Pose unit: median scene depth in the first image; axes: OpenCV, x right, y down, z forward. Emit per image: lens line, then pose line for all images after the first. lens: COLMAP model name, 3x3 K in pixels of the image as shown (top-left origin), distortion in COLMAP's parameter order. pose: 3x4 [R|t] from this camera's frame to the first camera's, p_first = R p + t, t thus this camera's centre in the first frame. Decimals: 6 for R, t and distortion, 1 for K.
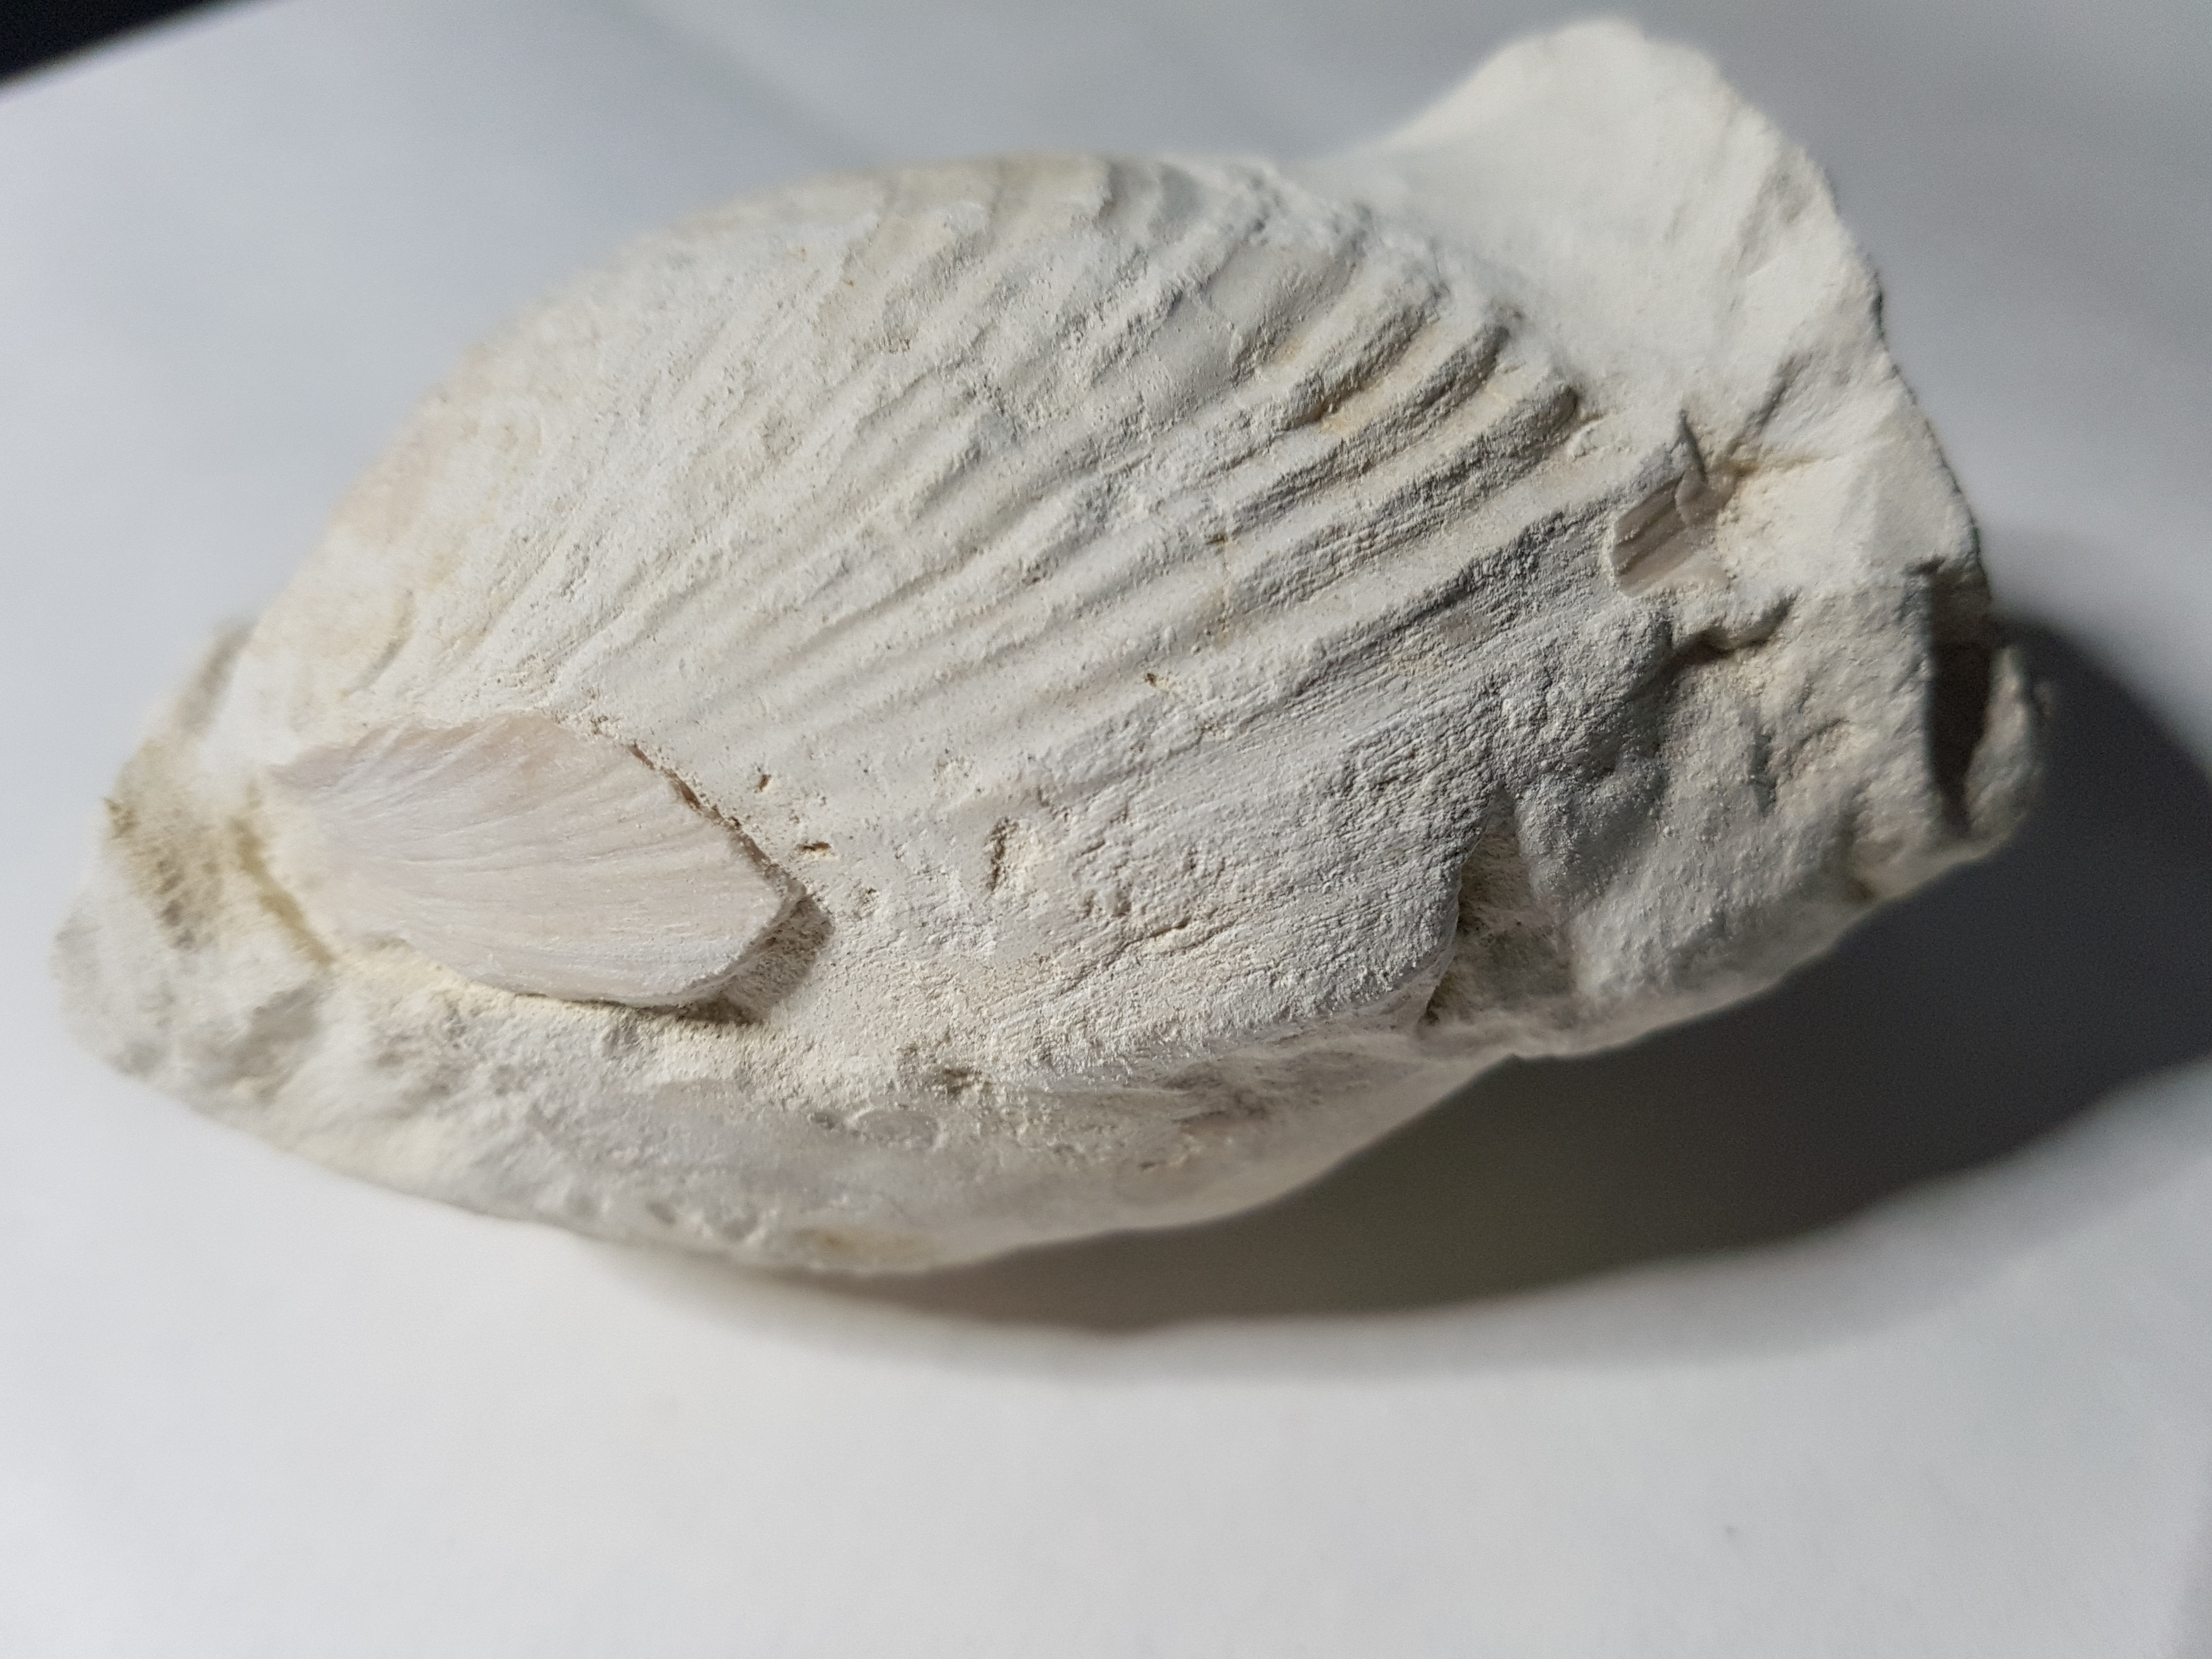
lens RADIAL K [[1656.5, 0, 1100.1], [0, 1656.5, 831.7], [0, 0, 1]] dist [-0.002722, -0.010461]
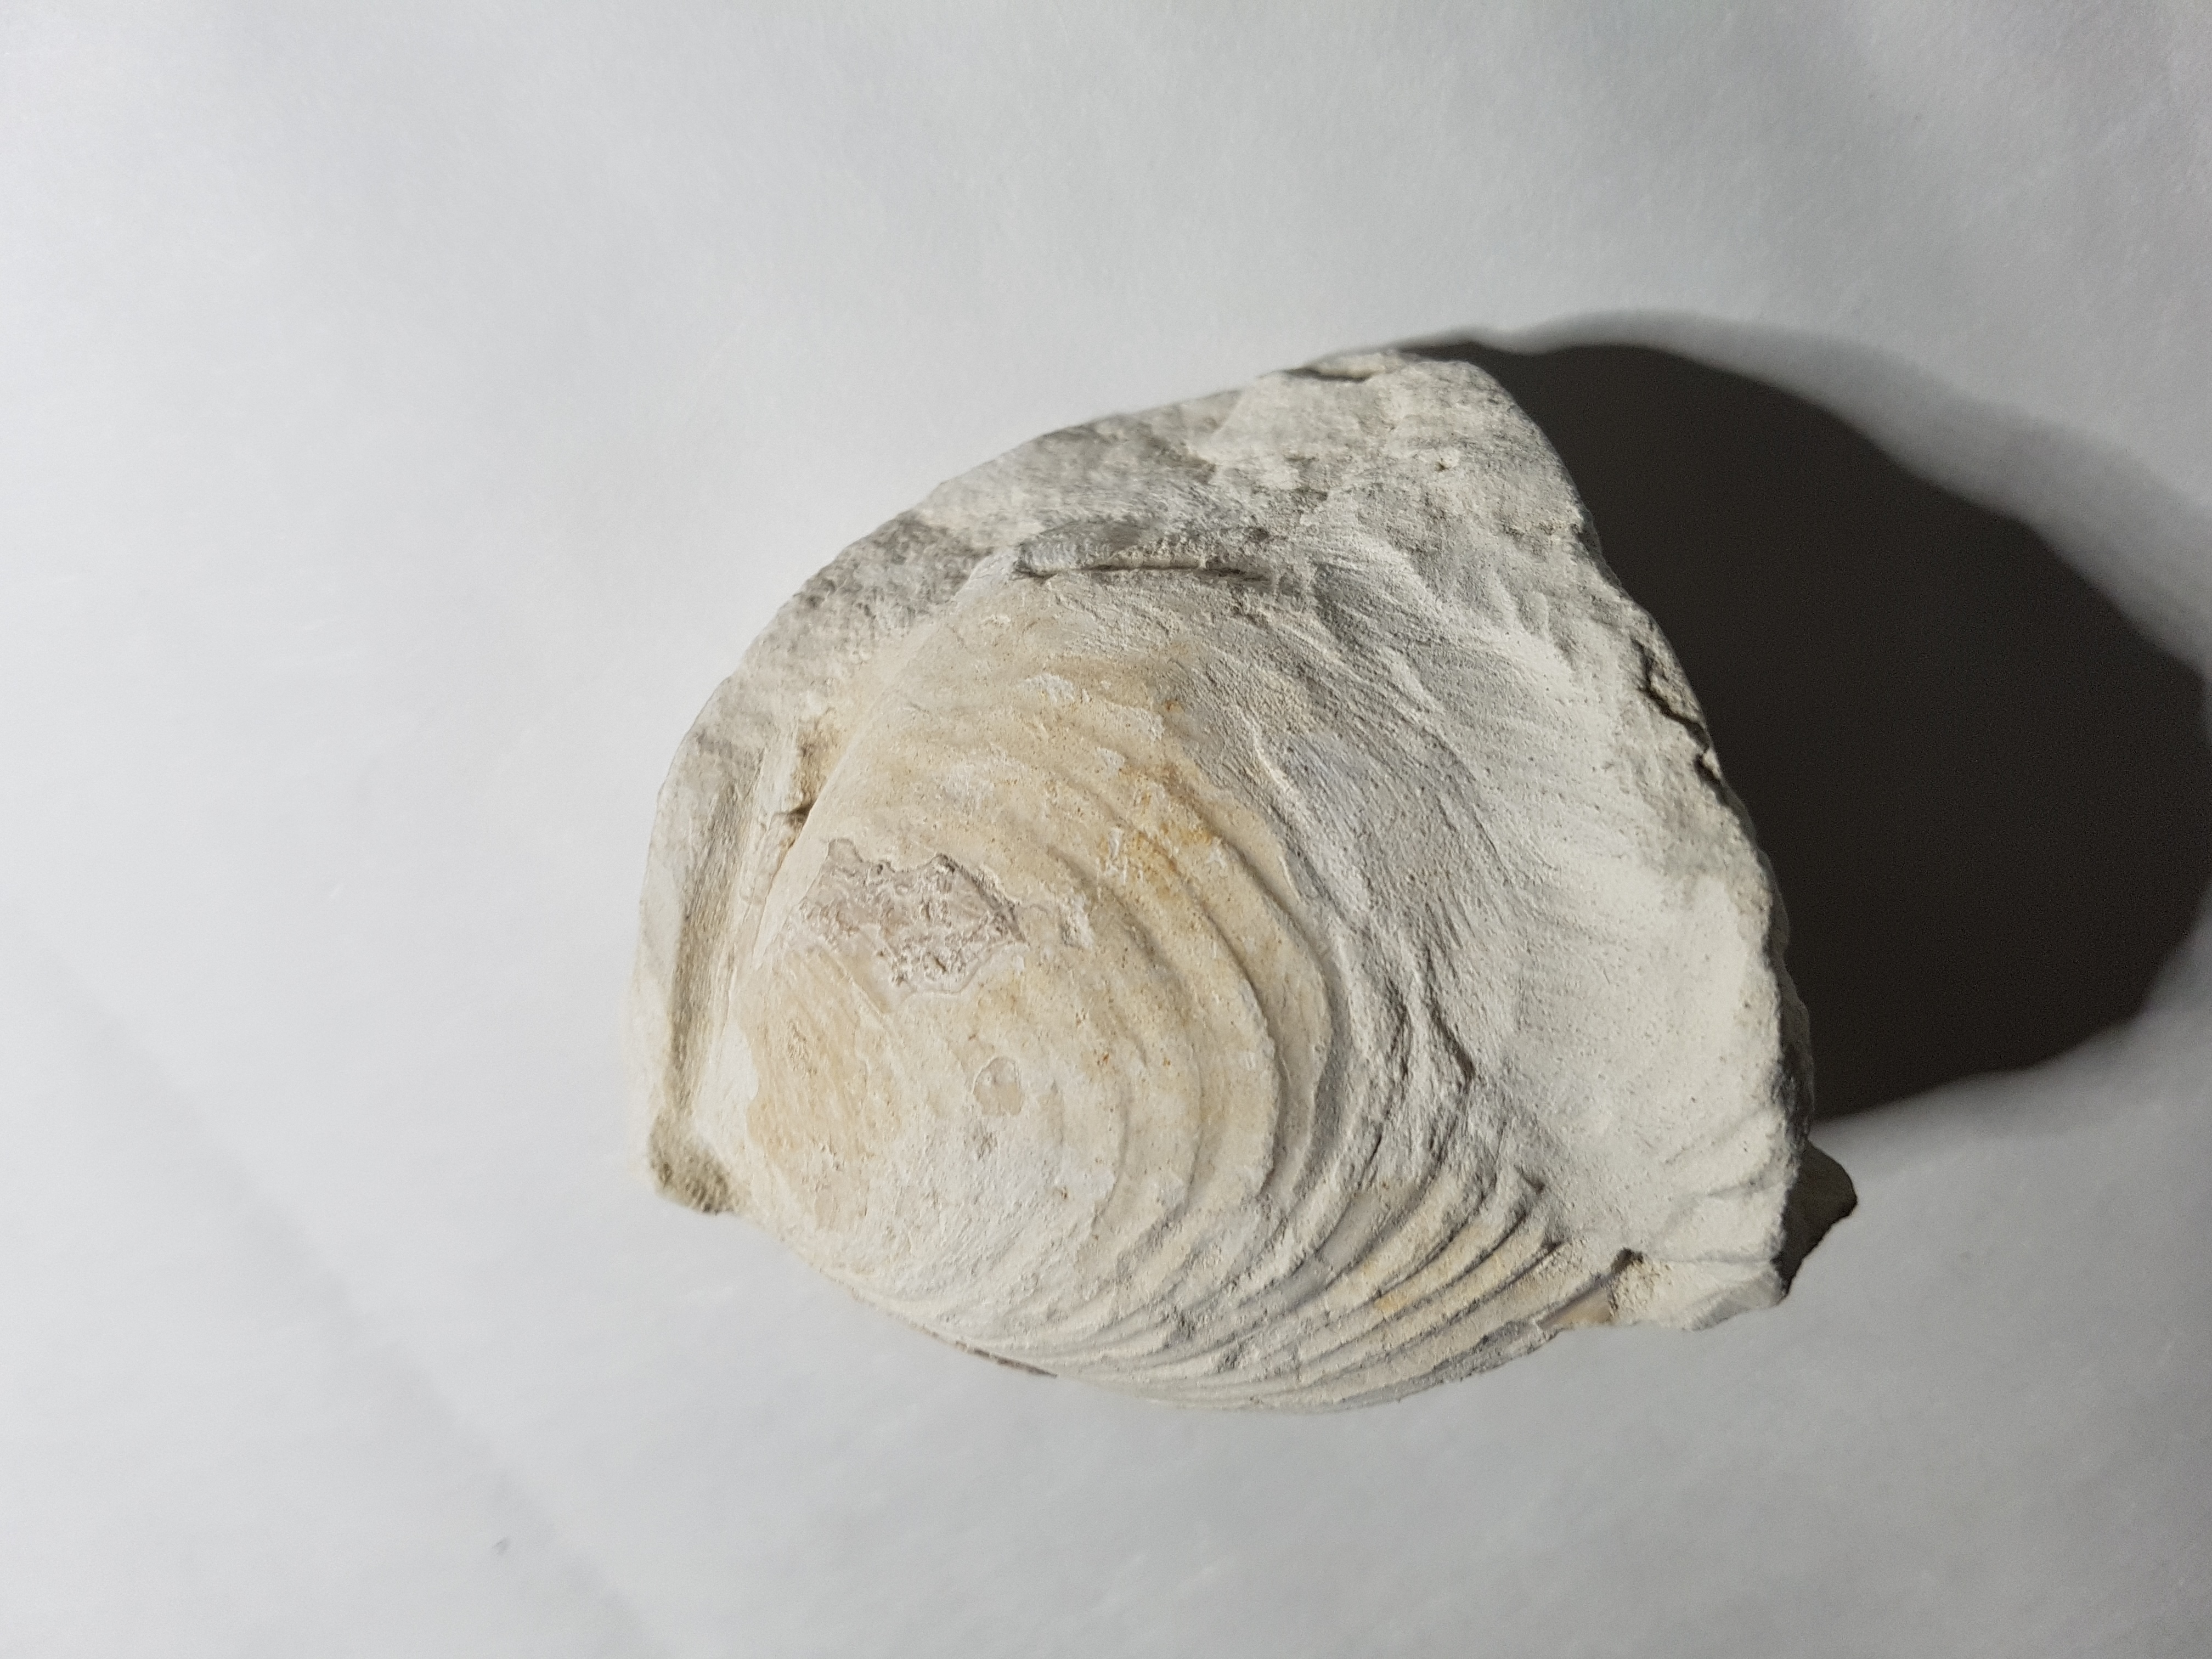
lens RADIAL K [[1656.5, 0, 1106.5], [0, 1656.5, 833.9], [0, 0, 1]] dist [-0.002722, -0.010461]
pose [[0.993959, 0.106070, -0.028184, -0.139962], [-0.032798, 0.532144, 0.846018, -1.923567], [0.104735, -0.839983, 0.532408, 0.486683]]
